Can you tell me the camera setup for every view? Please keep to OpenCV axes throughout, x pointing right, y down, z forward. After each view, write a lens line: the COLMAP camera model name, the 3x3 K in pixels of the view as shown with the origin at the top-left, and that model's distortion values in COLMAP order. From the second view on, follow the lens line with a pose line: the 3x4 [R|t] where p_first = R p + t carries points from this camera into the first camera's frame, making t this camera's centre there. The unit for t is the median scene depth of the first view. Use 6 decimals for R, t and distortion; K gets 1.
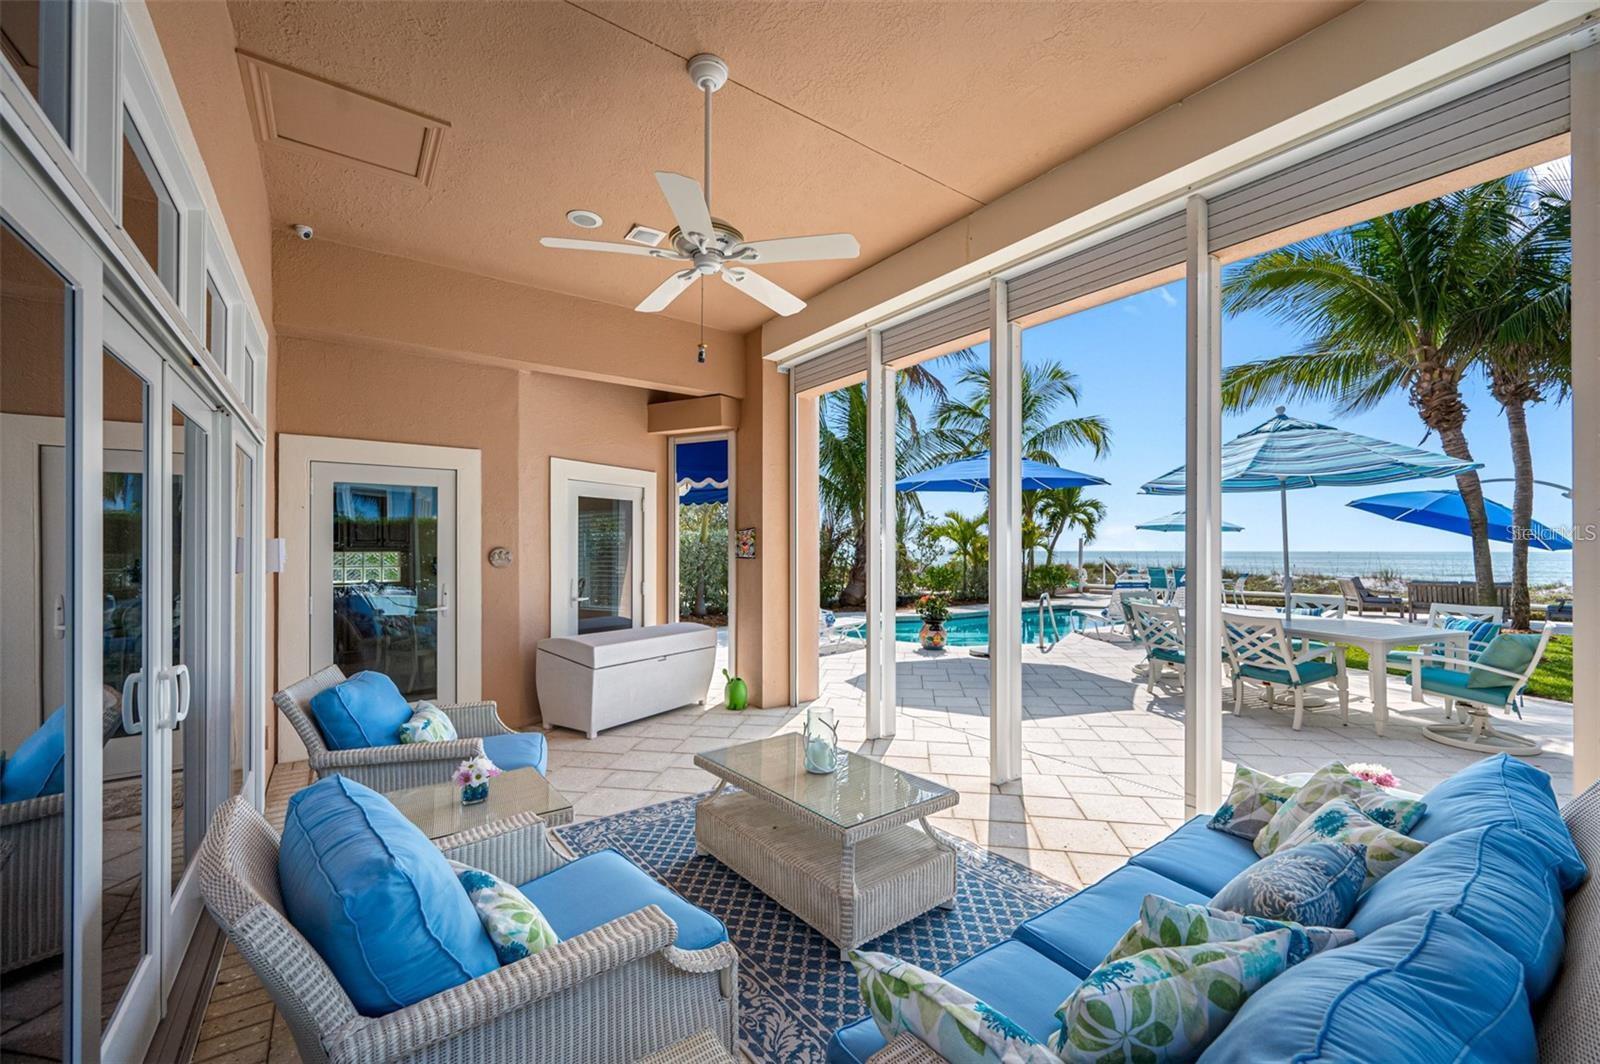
lens RADIAL K [[636.2, 0, 796.6], [0, 636.2, 549.7], [0, 0, 1]] dist [-0.011557, -0.000007]
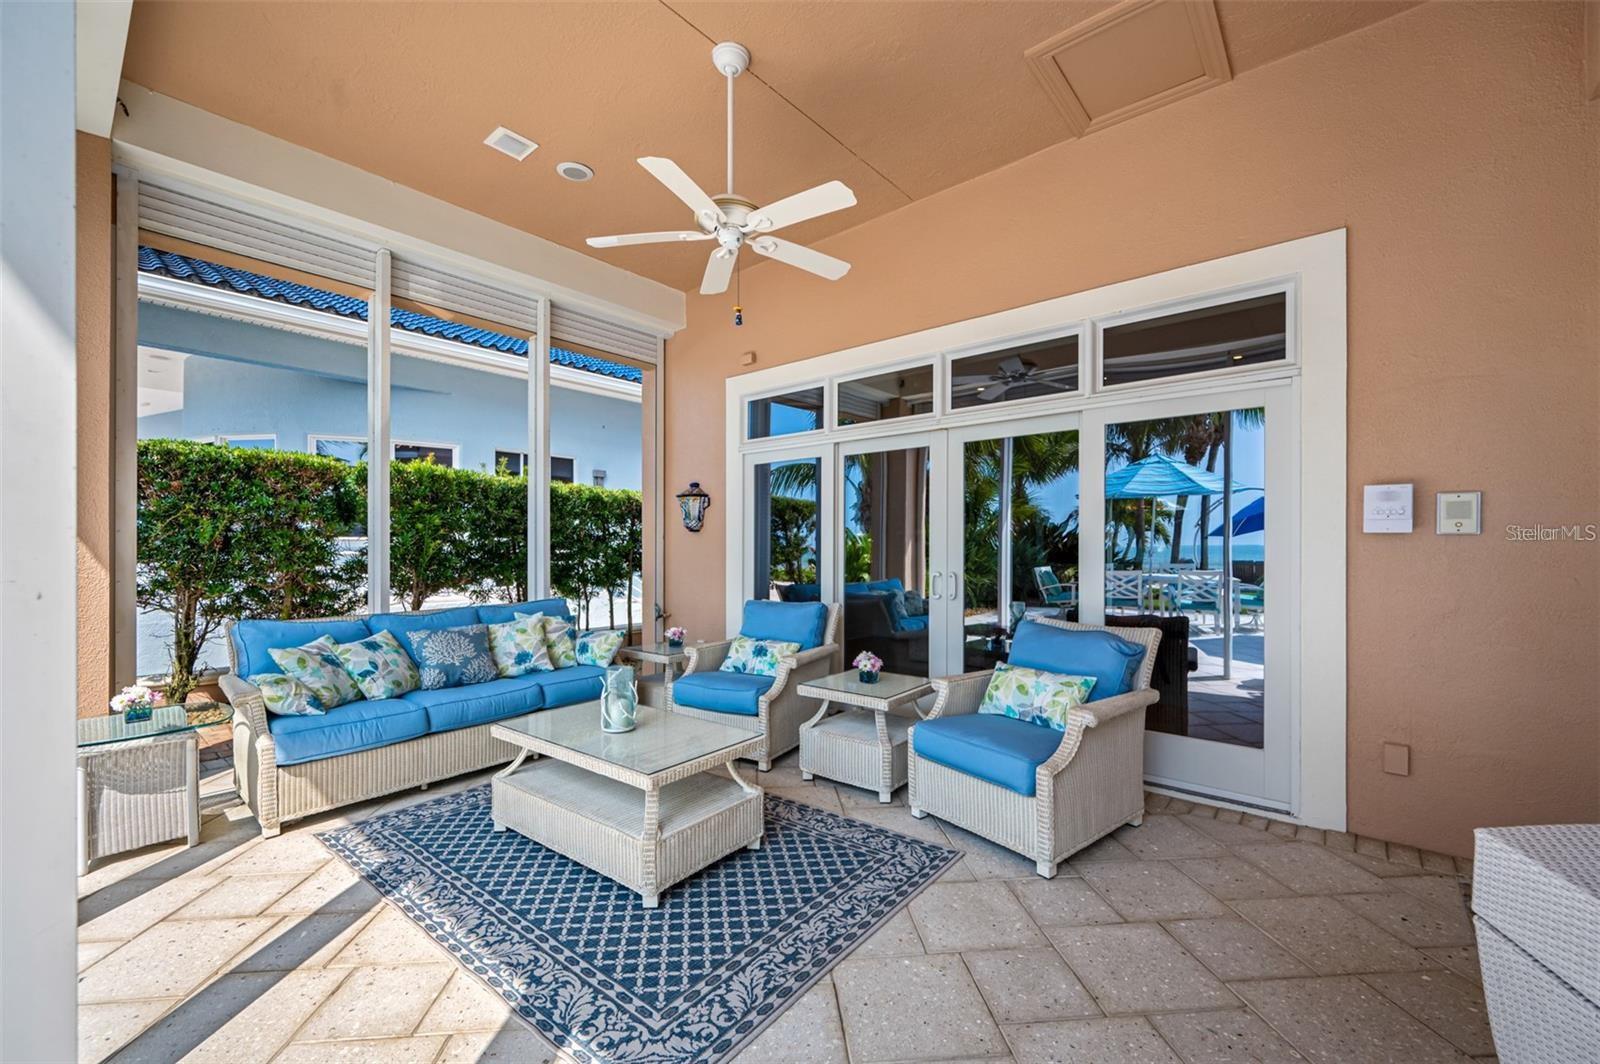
lens RADIAL K [[648.0, 0, 795.7], [0, 648.0, 544.6], [0, 0, 1]] dist [0.001574, 0.000147]
pose [[-0.970192, 0.001371, -0.242335, 0.008372], [0.002105, 0.999994, -0.002768, 0.032343], [0.242329, -0.003195, -0.970189, 0.968060]]
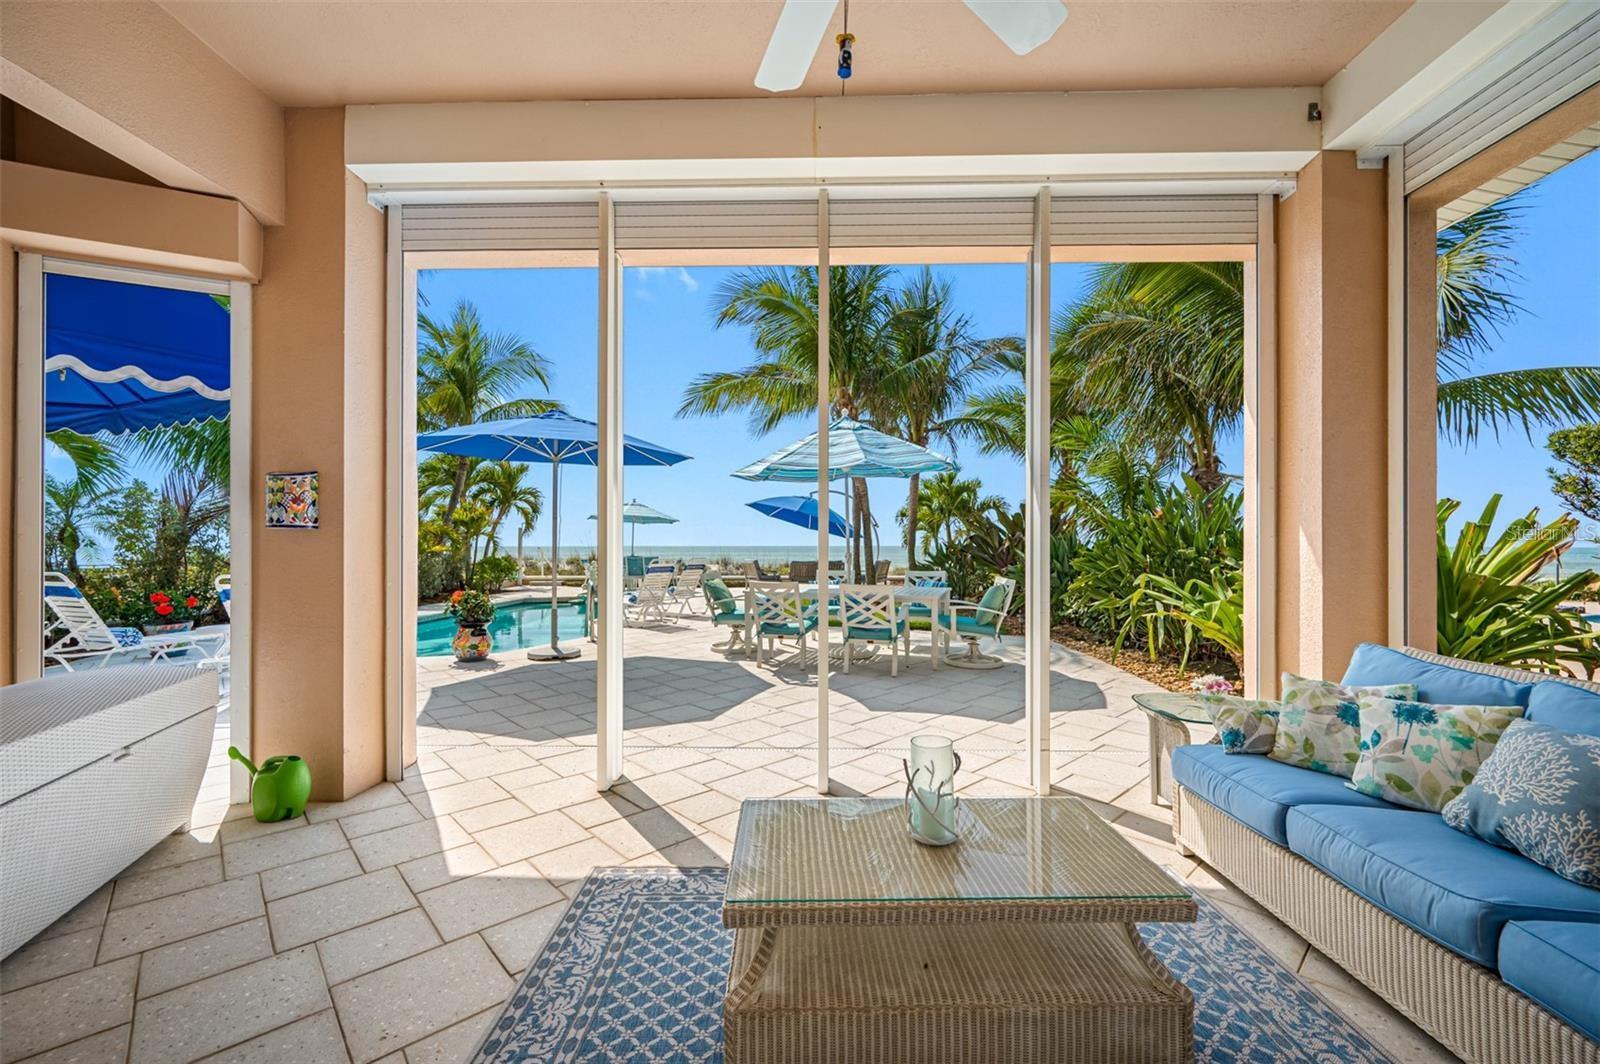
lens RADIAL K [[648.0, 0, 795.7], [0, 648.0, 544.6], [0, 0, 1]] dist [0.001574, 0.000147]
pose [[0.605726, -0.000378, 0.795673, -0.263132], [0.001174, 0.999999, -0.000418, 0.028391], [-0.795673, 0.001188, 0.605726, 0.343312]]
